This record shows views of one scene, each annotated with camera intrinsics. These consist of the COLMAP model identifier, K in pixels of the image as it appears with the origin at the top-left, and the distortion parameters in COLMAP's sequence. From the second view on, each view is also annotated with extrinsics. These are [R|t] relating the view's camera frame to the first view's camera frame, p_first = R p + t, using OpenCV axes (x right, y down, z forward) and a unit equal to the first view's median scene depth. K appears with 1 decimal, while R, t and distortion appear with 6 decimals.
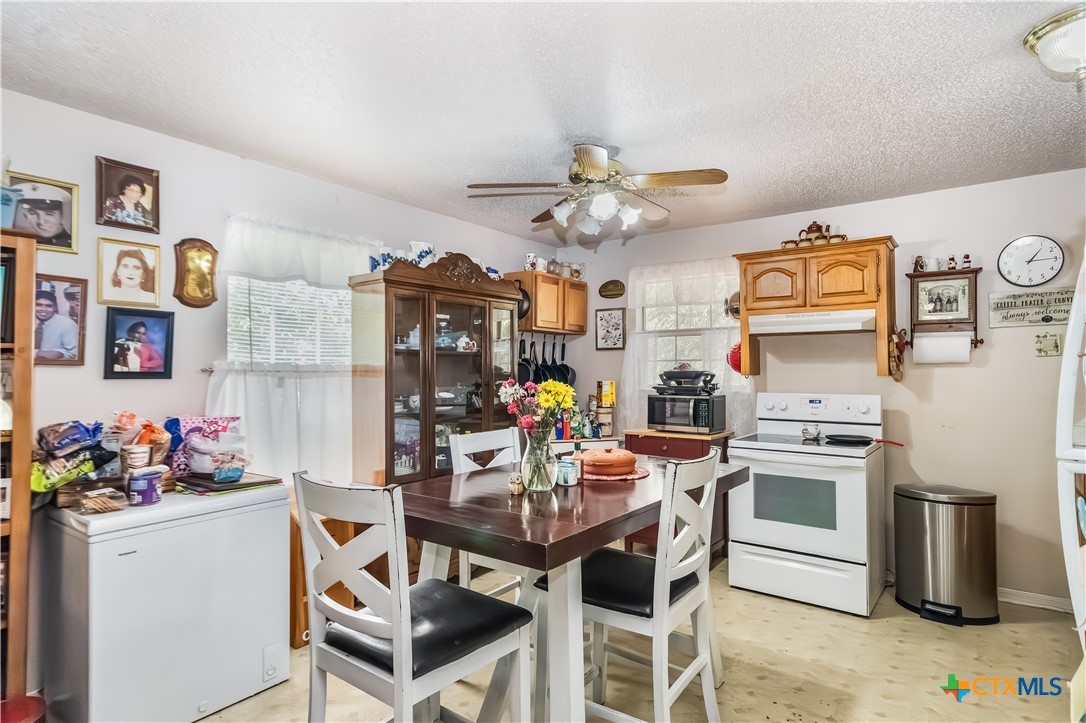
lens RADIAL K [[582.2, 0, 543.0], [0, 582.2, 361.5], [0, 0, 1]] dist [-0.001783, -0.000125]
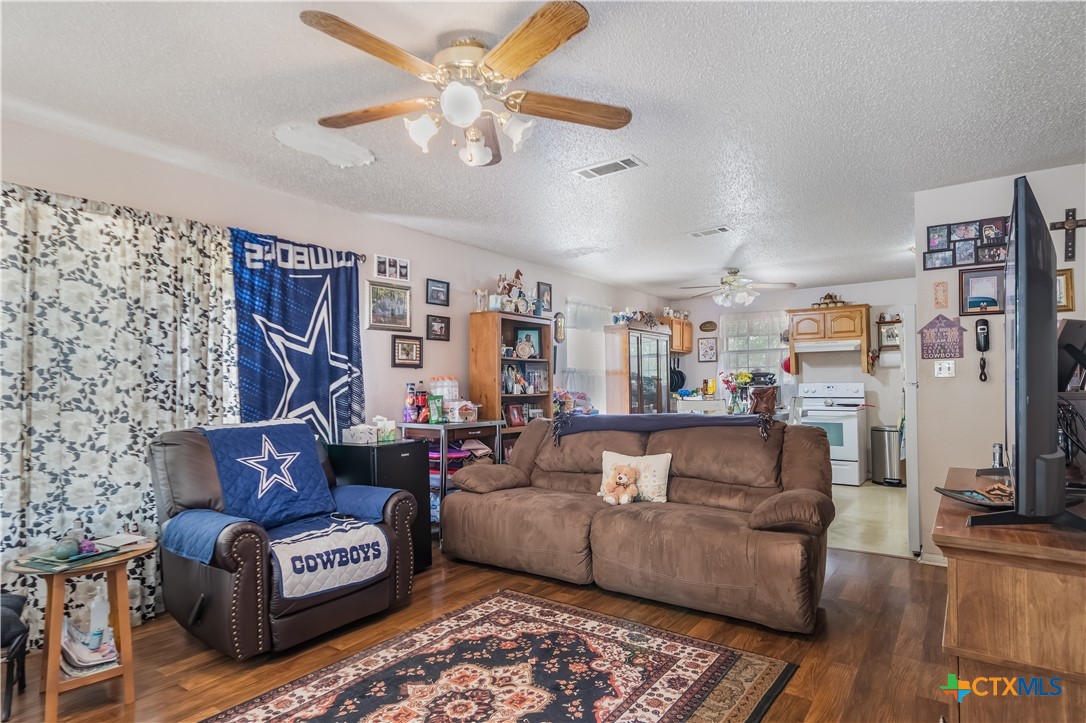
lens RADIAL K [[589.7, 0, 542.0], [0, 589.7, 371.2], [0, 0, 1]] dist [0.001925, 0.000391]
pose [[0.999591, -0.008415, 0.027319, -0.545837], [0.008667, 0.999921, -0.009114, 0.025058], [-0.027240, 0.009347, 0.999585, -0.938536]]
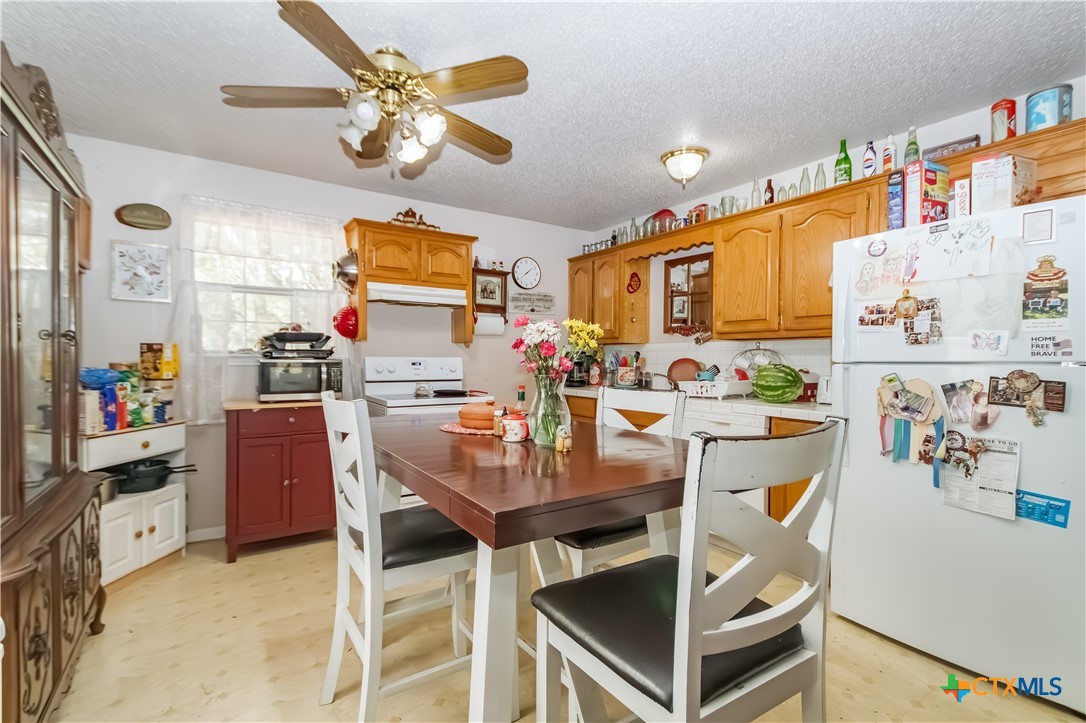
lens RADIAL K [[521.1, 0, 565.7], [0, 521.1, 357.2], [0, 0, 1]] dist [0.001880, -0.000021]
pose [[0.301486, 0.003309, 0.953465, -0.438959], [-0.023681, 0.999712, 0.004018, 0.044652], [-0.953176, -0.023790, 0.301478, 0.400980]]
